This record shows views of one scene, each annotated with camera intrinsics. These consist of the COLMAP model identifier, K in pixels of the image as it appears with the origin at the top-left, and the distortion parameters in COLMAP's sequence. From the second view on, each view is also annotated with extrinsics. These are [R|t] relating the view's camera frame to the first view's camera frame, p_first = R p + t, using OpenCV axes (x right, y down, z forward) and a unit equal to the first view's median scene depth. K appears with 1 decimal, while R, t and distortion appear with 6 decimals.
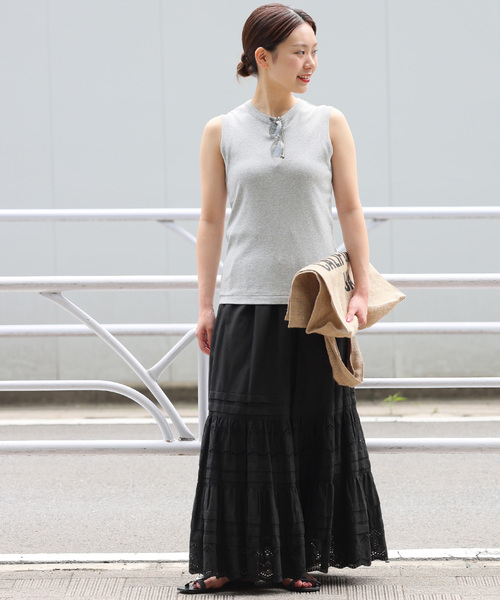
lens RADIAL K [[4469.4, 0, 251.6], [0, 4469.4, 295.6], [0, 0, 1]] dist [1.905221, 0.000000]
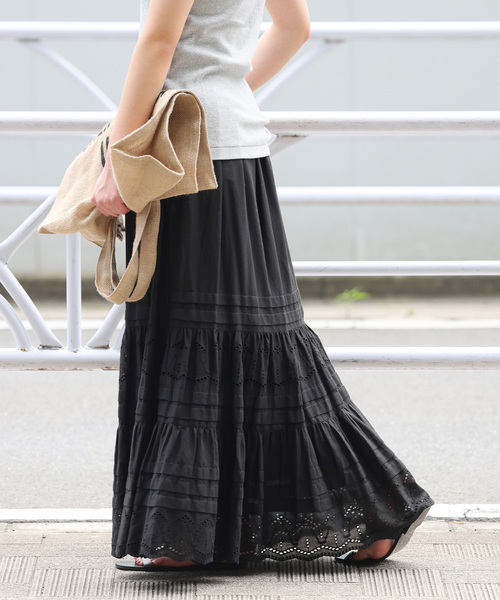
lens RADIAL K [[4166.2, 0, 255.6], [0, 4166.2, 320.4], [0, 0, 1]] dist [1.378564, 0.000000]
pose [[0.999828, 0.005518, -0.017685, 0.028667], [-0.005462, 0.999980, 0.003261, 0.025357], [0.017703, -0.003163, 0.999838, 0.347240]]
